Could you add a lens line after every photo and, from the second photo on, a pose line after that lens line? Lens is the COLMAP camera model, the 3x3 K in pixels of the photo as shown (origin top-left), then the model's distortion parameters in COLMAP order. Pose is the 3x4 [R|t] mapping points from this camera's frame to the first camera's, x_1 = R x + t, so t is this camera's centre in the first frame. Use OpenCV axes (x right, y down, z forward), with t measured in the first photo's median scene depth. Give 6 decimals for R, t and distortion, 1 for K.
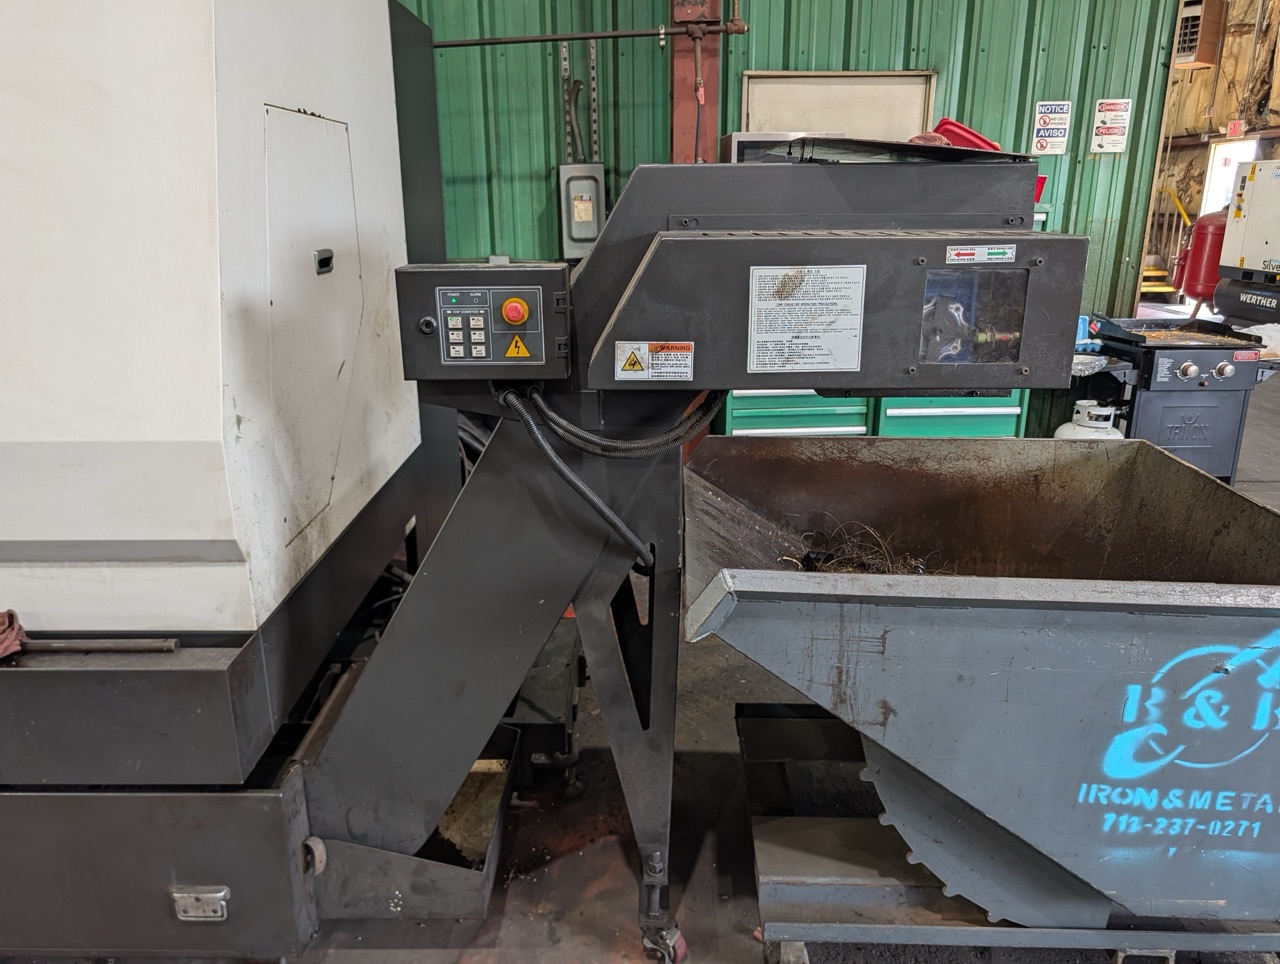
lens RADIAL K [[922.4, 0, 637.3], [0, 922.4, 489.1], [0, 0, 1]] dist [0.001081, 0.001552]
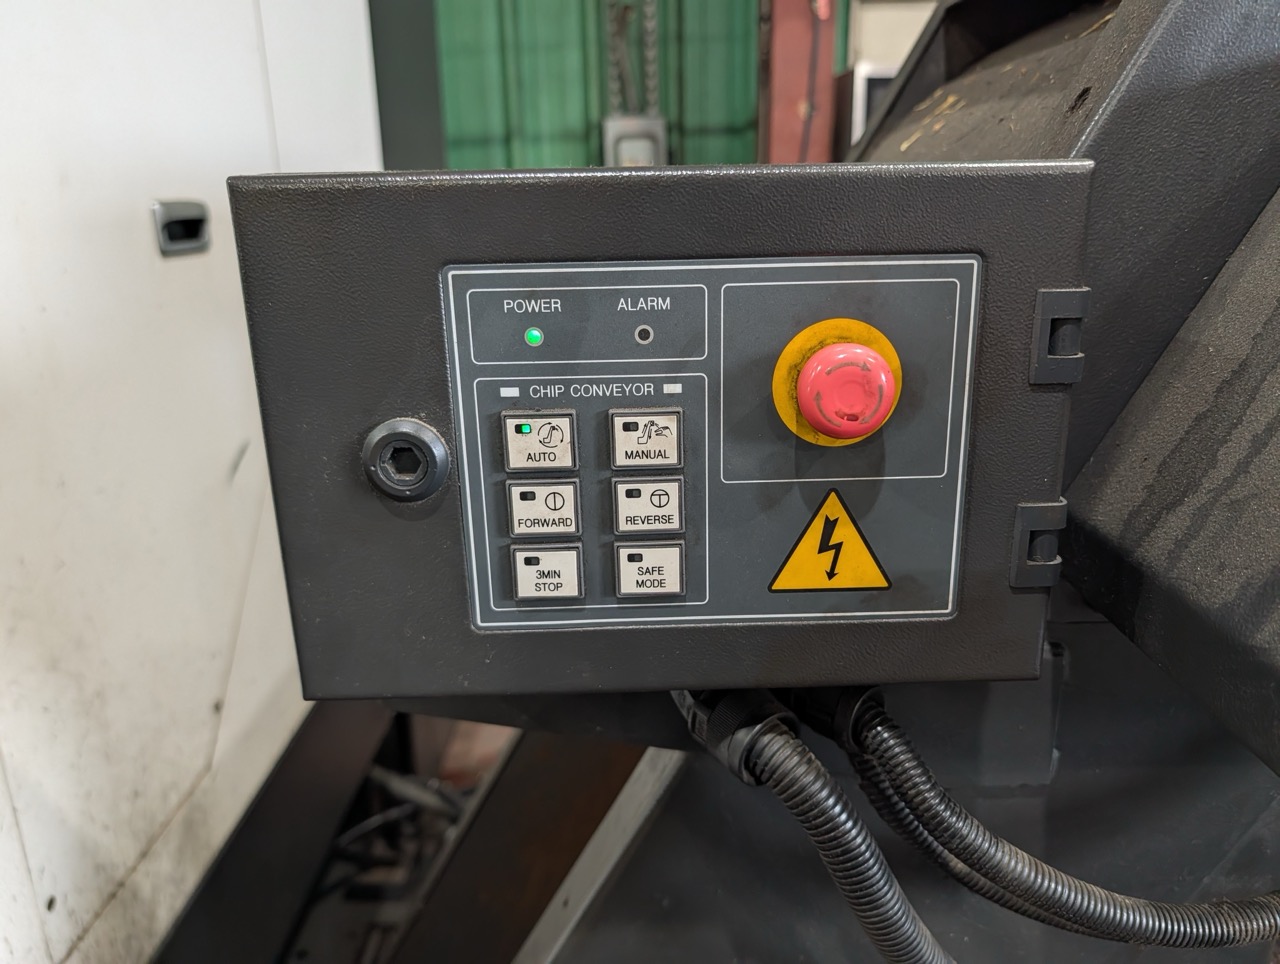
lens RADIAL K [[935.4, 0, 651.8], [0, 935.4, 484.6], [0, 0, 1]] dist [0.011130, -0.021715]
pose [[0.999849, -0.015980, 0.006863, -0.172886], [0.016028, 0.999847, -0.007022, -0.168127], [-0.006749, 0.007131, 0.999952, 0.786816]]
